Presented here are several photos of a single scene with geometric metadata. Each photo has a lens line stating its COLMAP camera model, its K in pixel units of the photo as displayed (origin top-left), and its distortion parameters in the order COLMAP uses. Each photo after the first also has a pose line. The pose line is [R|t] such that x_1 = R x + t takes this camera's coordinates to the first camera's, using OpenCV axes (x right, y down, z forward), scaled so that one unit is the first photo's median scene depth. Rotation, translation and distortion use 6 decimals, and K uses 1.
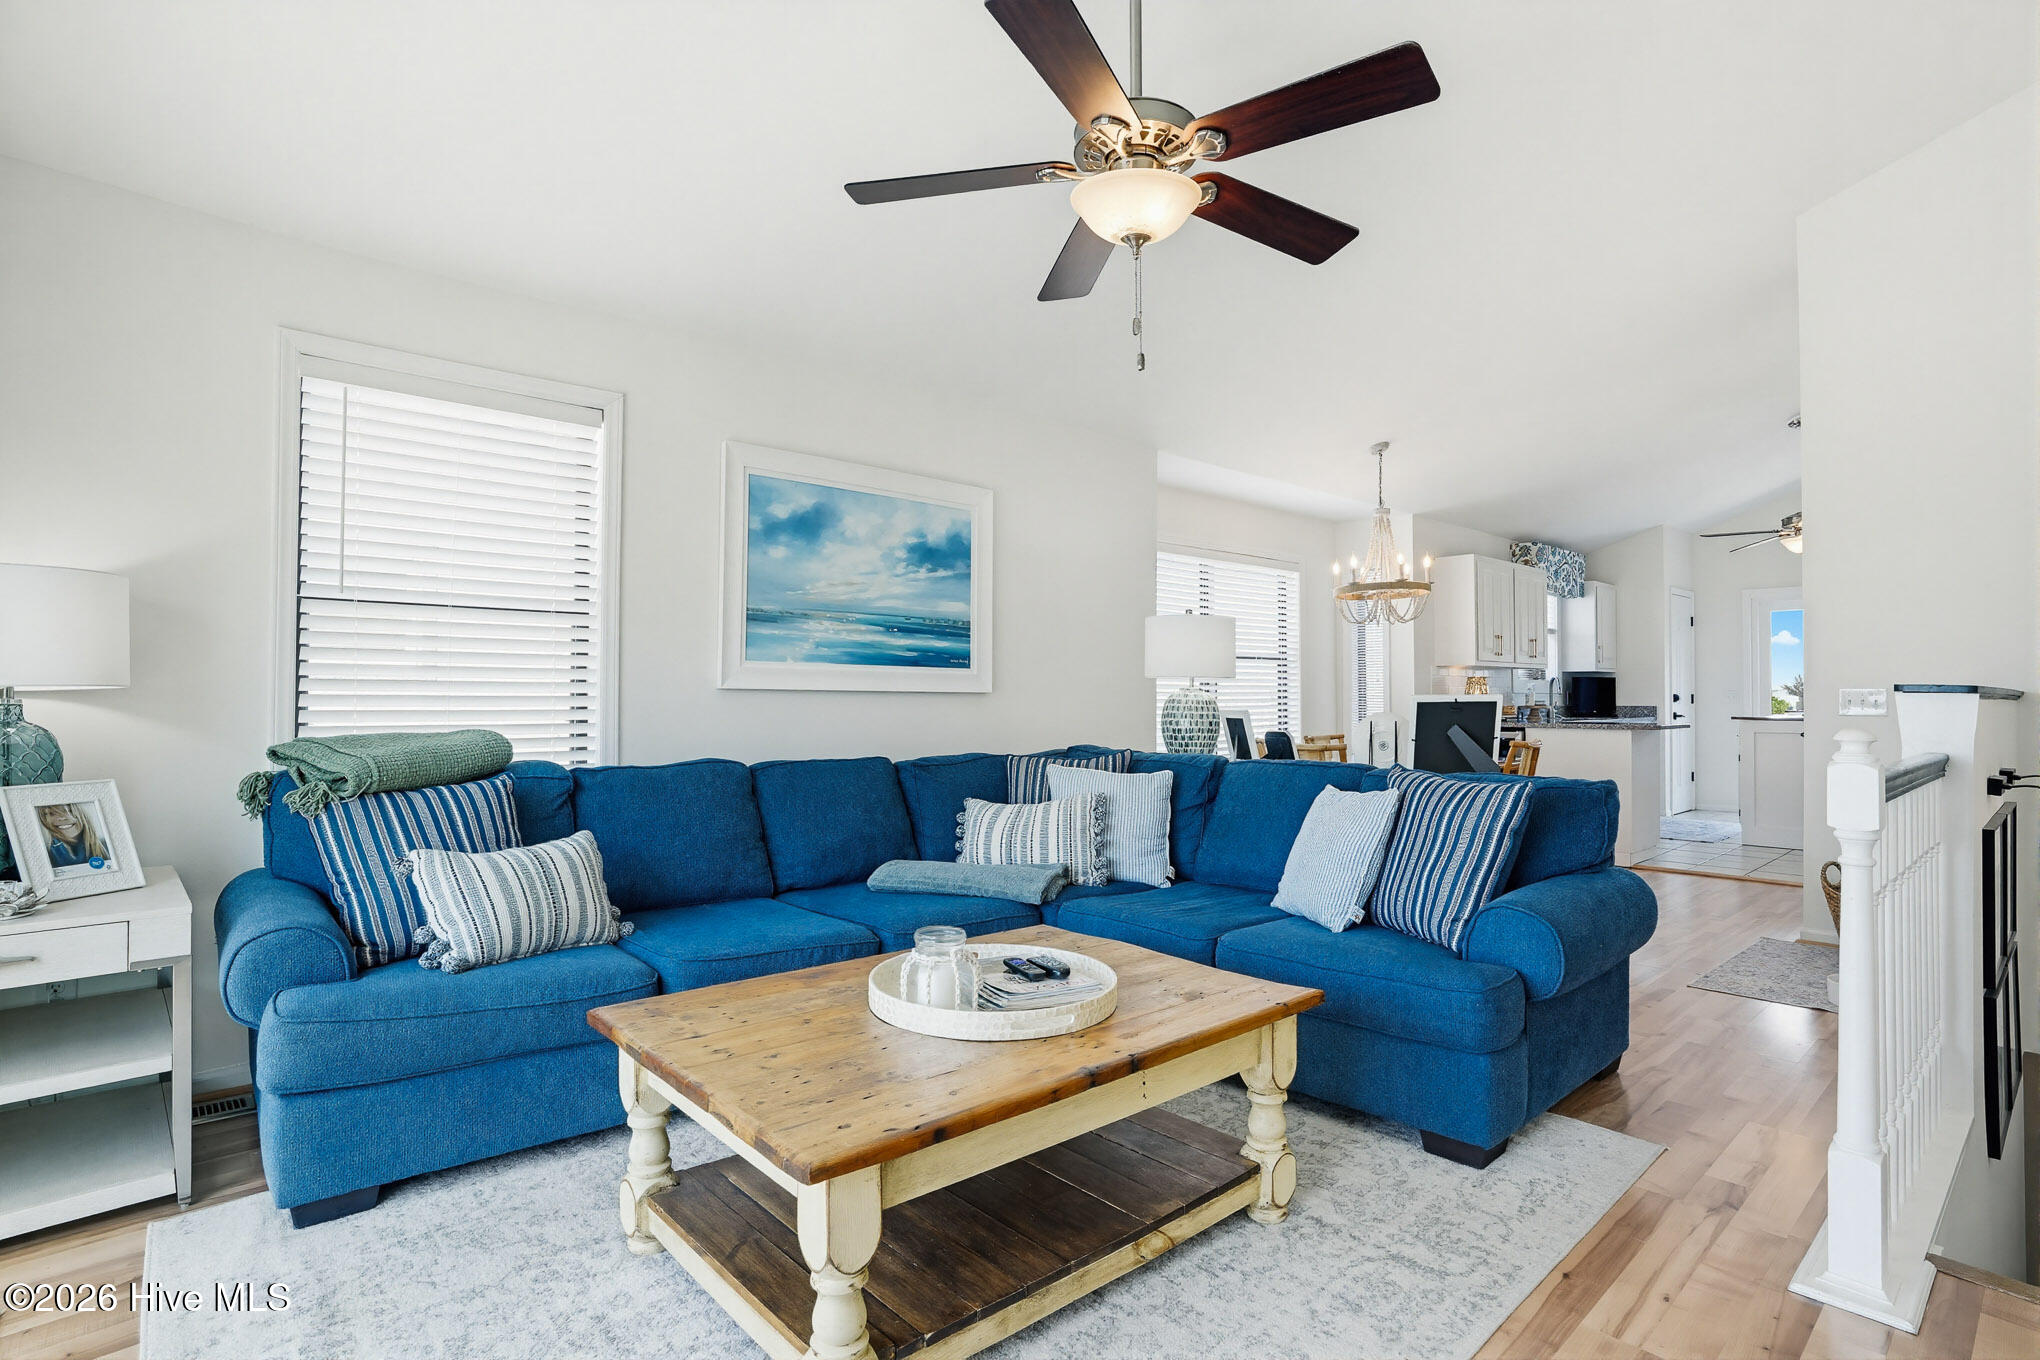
lens RADIAL K [[1018.2, 0, 1075.2], [0, 1018.2, 686.5], [0, 0, 1]] dist [-0.091631, 0.121365]
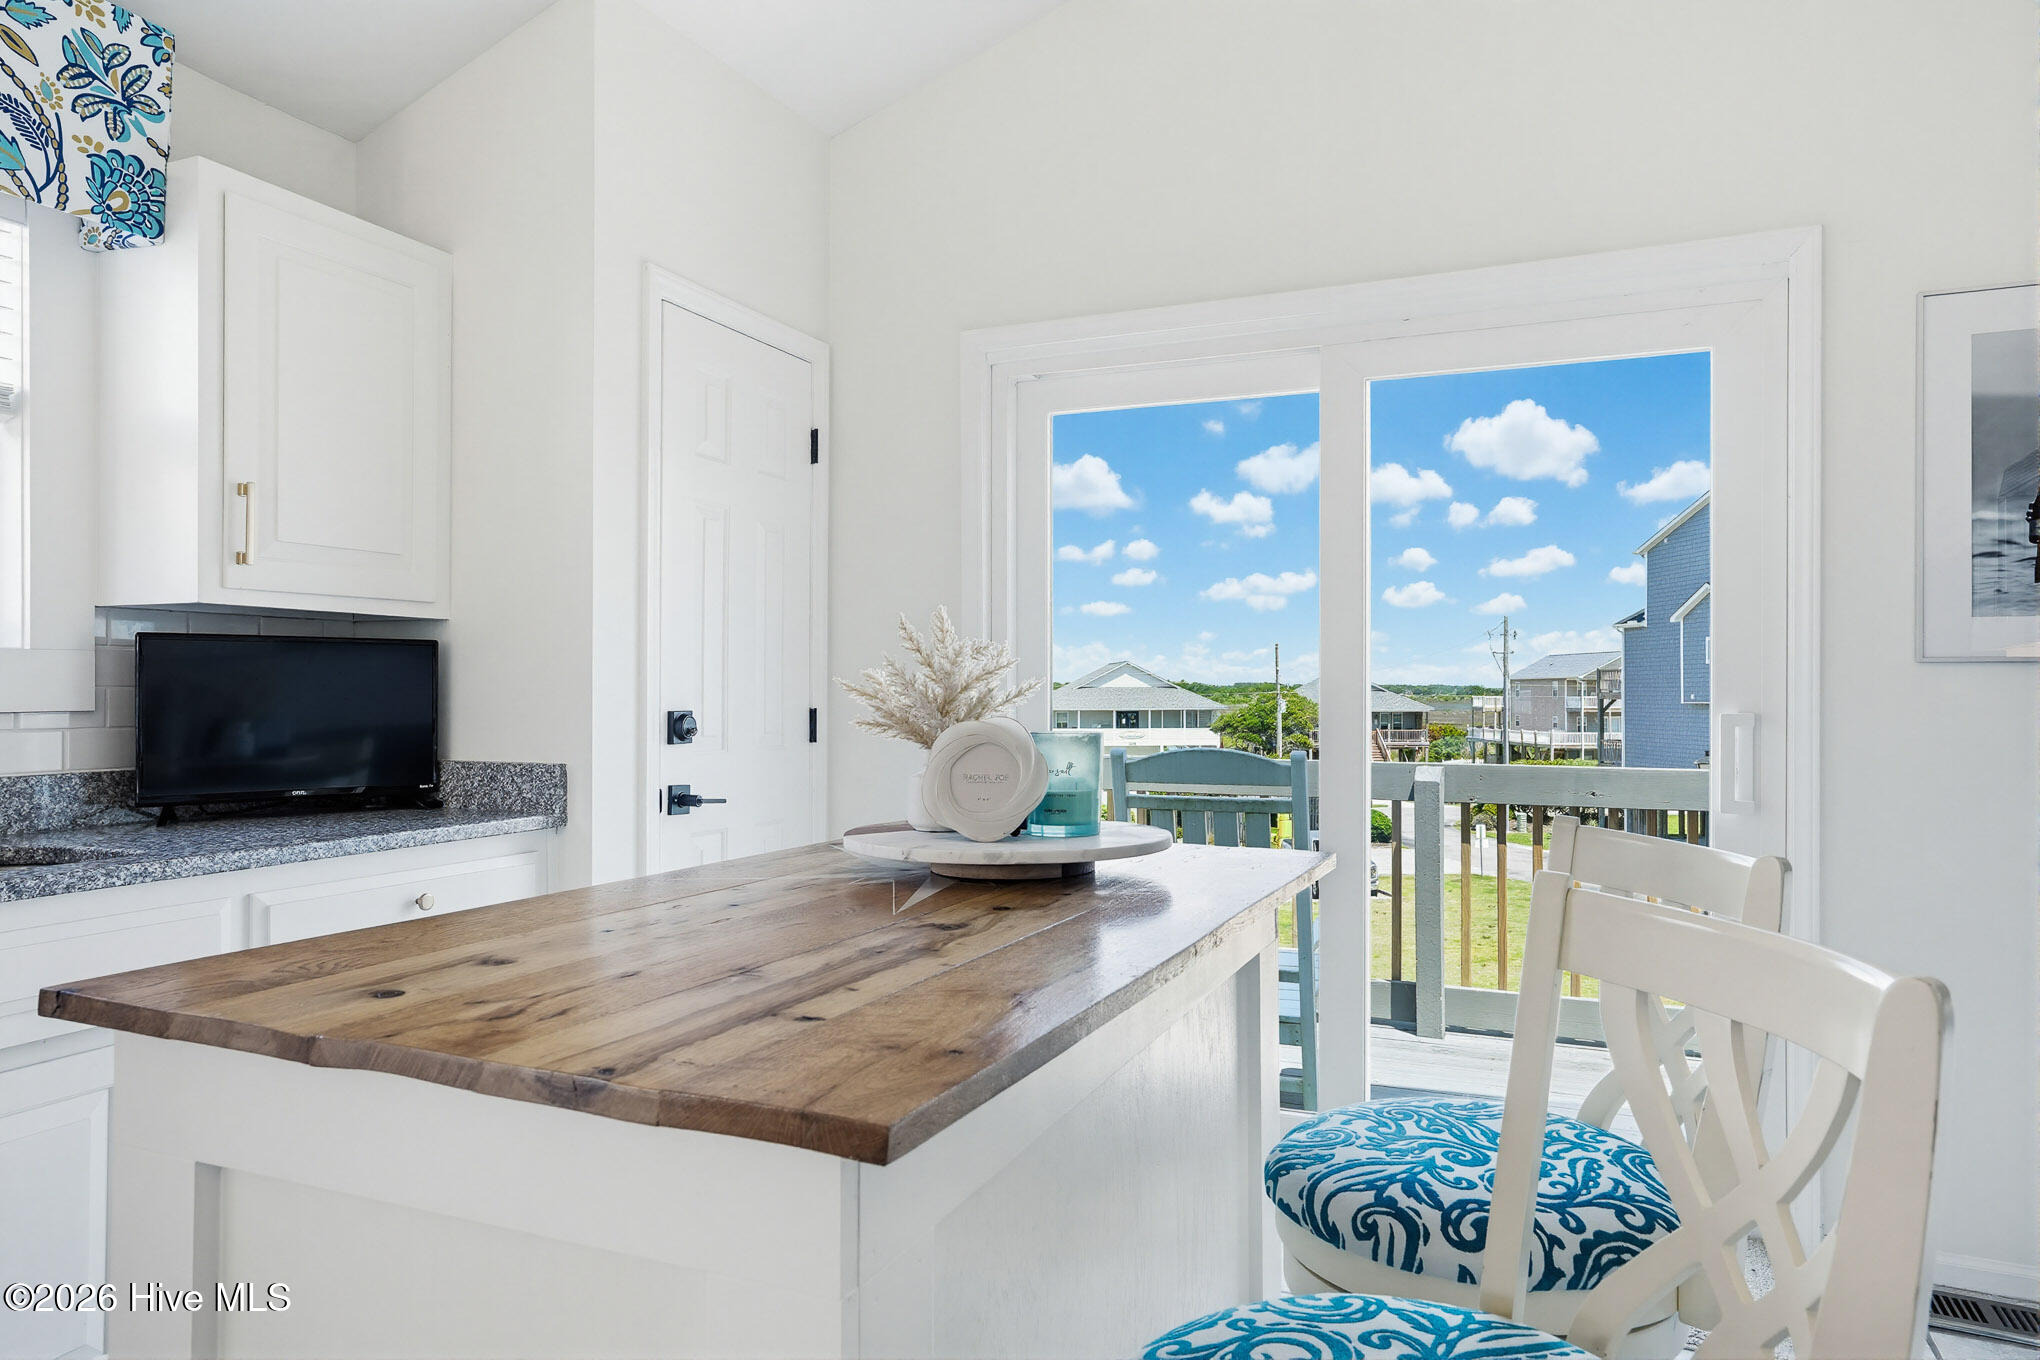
lens RADIAL K [[1275.1, 0, 1026.0], [0, 1275.1, 681.1], [0, 0, 1]] dist [-0.027414, 0.035885]
pose [[0.921748, 0.005681, 0.387748, 1.249885], [-0.007053, 0.999973, 0.002115, -0.002405], [-0.387726, -0.004684, 0.921763, 1.523438]]
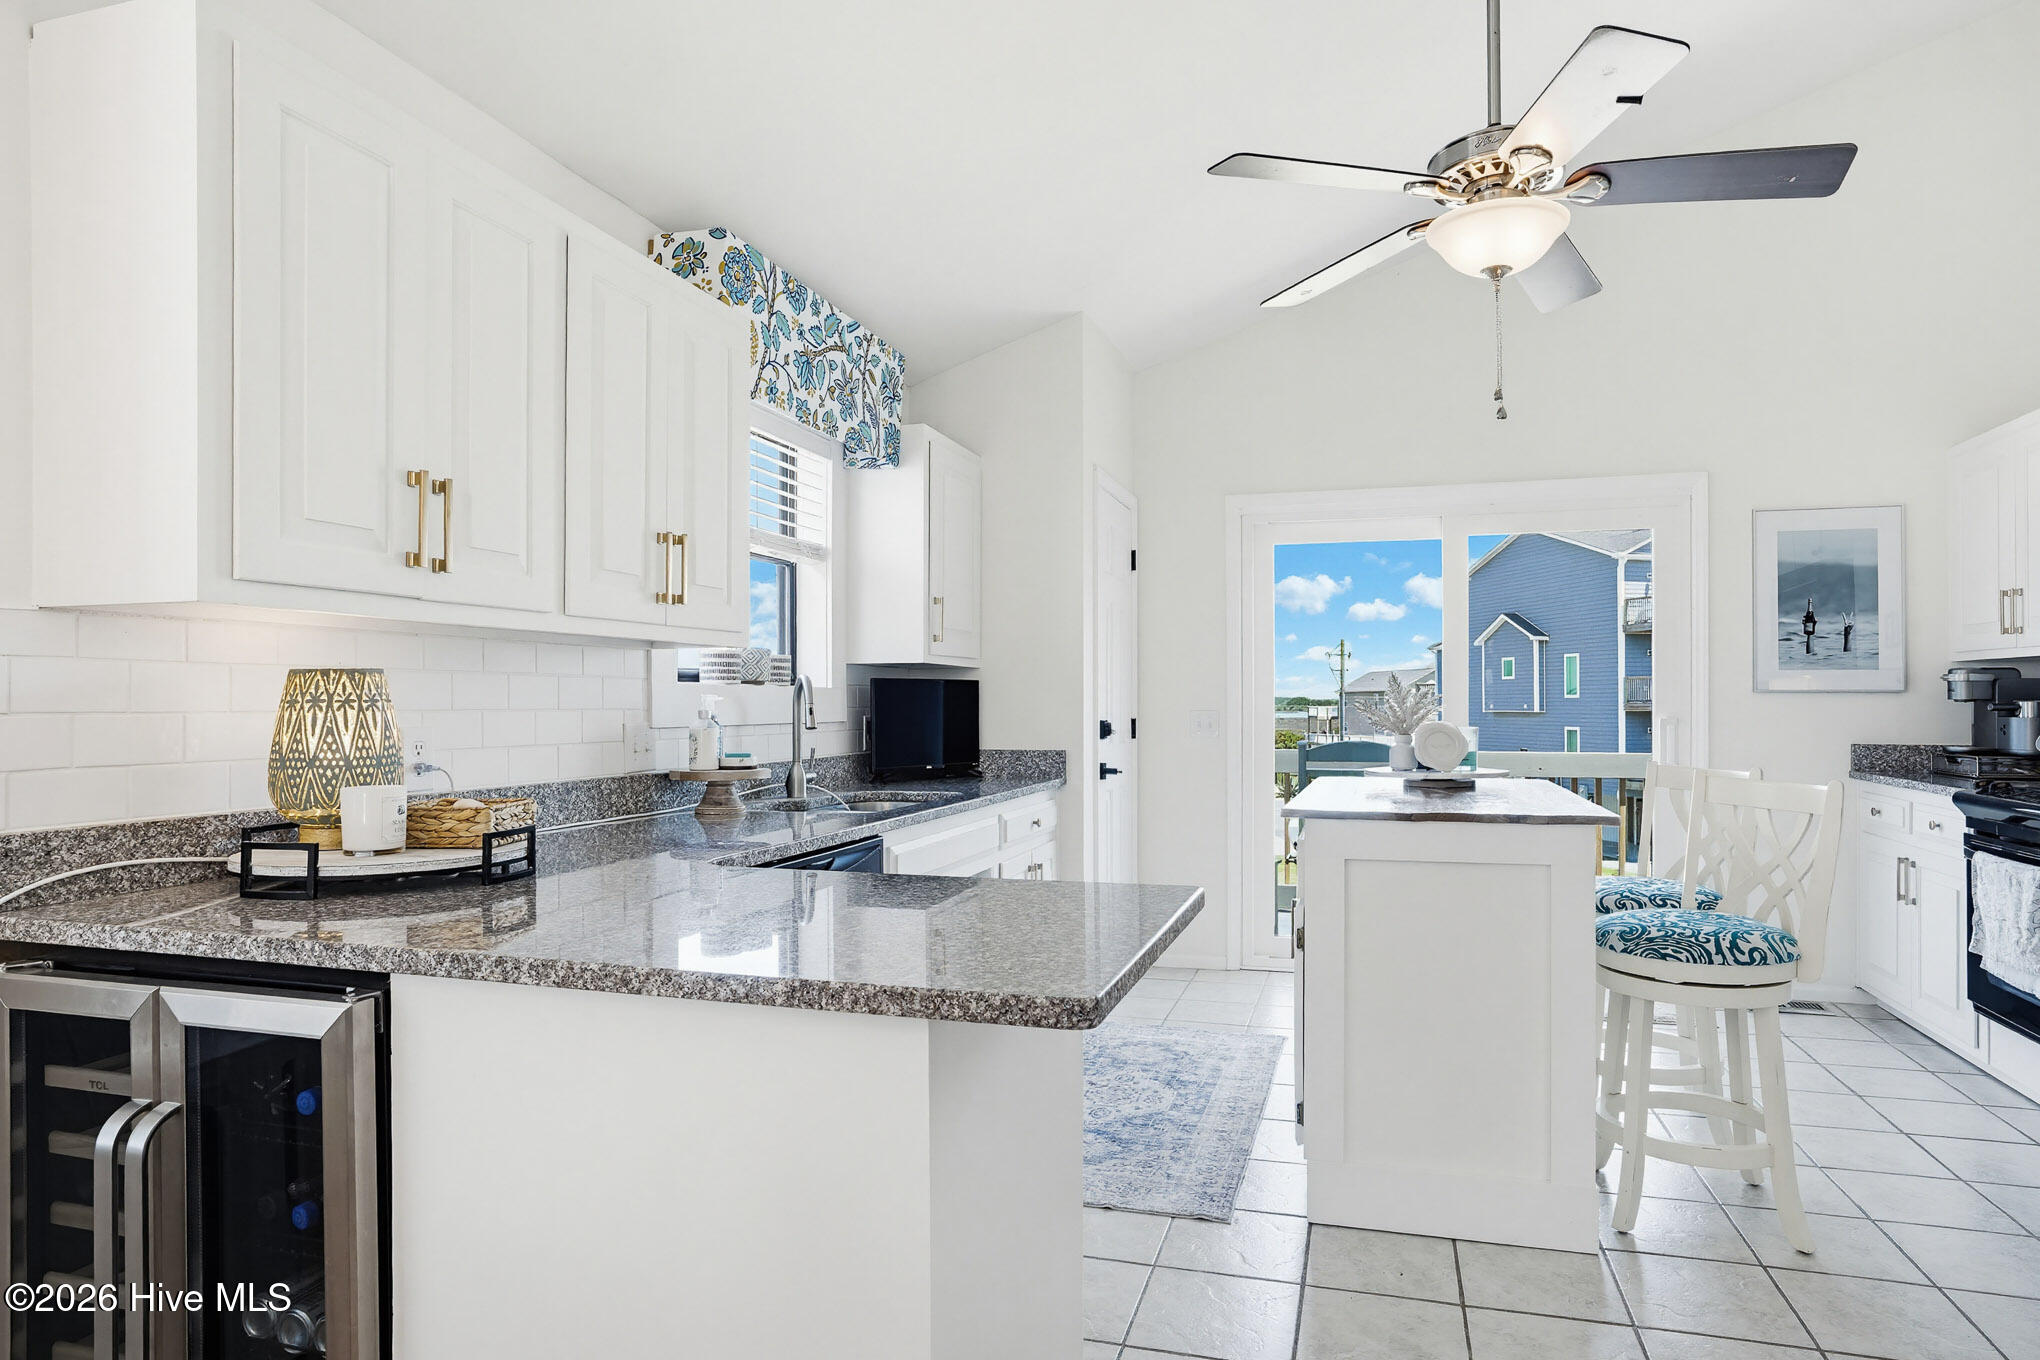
lens RADIAL K [[1129.1, 0, 1063.0], [0, 1129.1, 689.2], [0, 0, 1]] dist [-0.025223, 0.001915]
pose [[0.863383, 0.005607, 0.504517, 0.762228], [-0.004577, 0.999984, -0.003281, -0.009215], [-0.504528, 0.000524, 0.863395, 1.323211]]
